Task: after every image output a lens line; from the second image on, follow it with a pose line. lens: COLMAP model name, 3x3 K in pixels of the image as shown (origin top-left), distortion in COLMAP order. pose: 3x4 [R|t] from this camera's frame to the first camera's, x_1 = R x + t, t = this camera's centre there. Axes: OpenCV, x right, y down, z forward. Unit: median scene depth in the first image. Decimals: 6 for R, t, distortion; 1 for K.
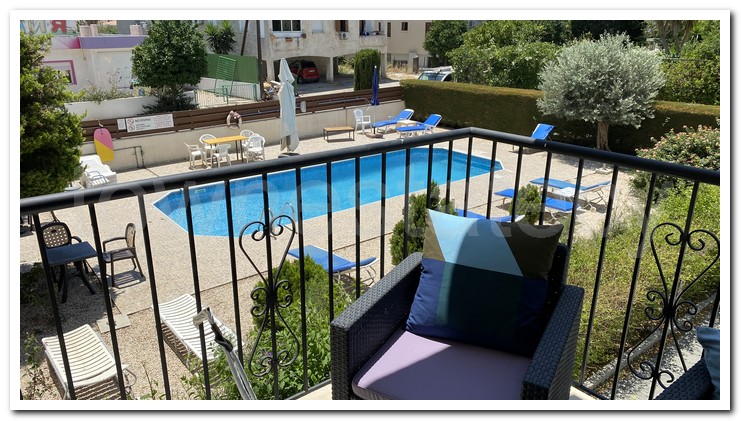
lens RADIAL K [[540.1, 0, 366.3], [0, 540.1, 210.3], [0, 0, 1]] dist [0.064186, -0.080860]
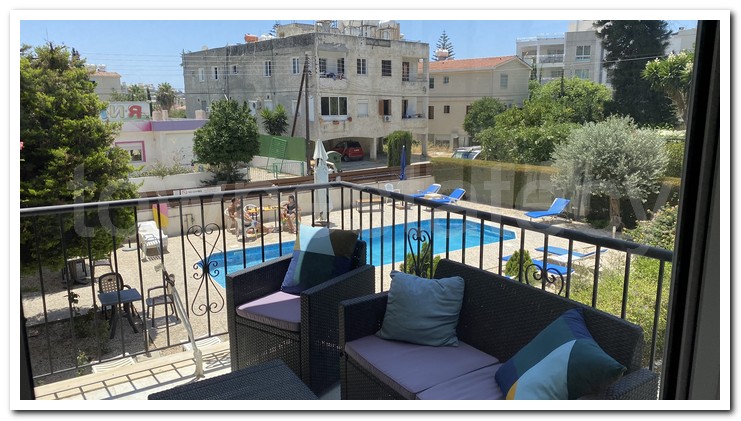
lens RADIAL K [[535.1, 0, 371.2], [0, 535.1, 208.5], [0, 0, 1]] dist [0.121402, -0.217259]
pose [[0.995931, 0.009373, -0.089625, 0.058646], [-0.022065, 0.989664, -0.141696, 0.022375], [0.087371, 0.143097, 0.985845, -0.082916]]
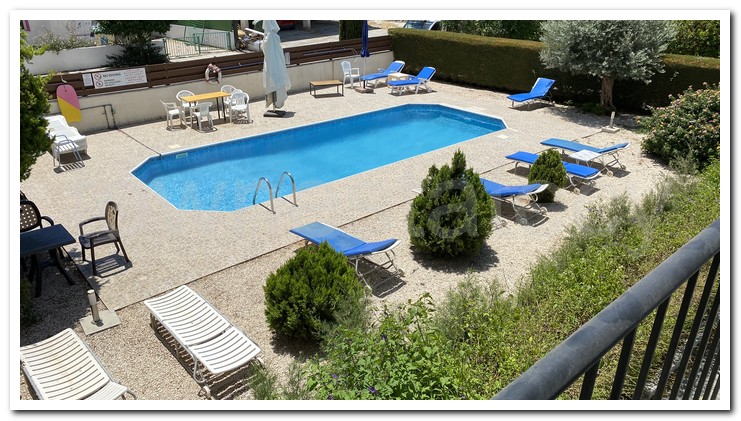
lens RADIAL K [[539.7, 0, 370.5], [0, 539.7, 210.5], [0, 0, 1]] dist [0.022149, -0.004134]
pose [[0.998125, -0.014847, 0.059377, -0.039550], [0.009293, 0.995646, 0.092749, -0.021156], [-0.060495, -0.092023, 0.993918, 0.064315]]
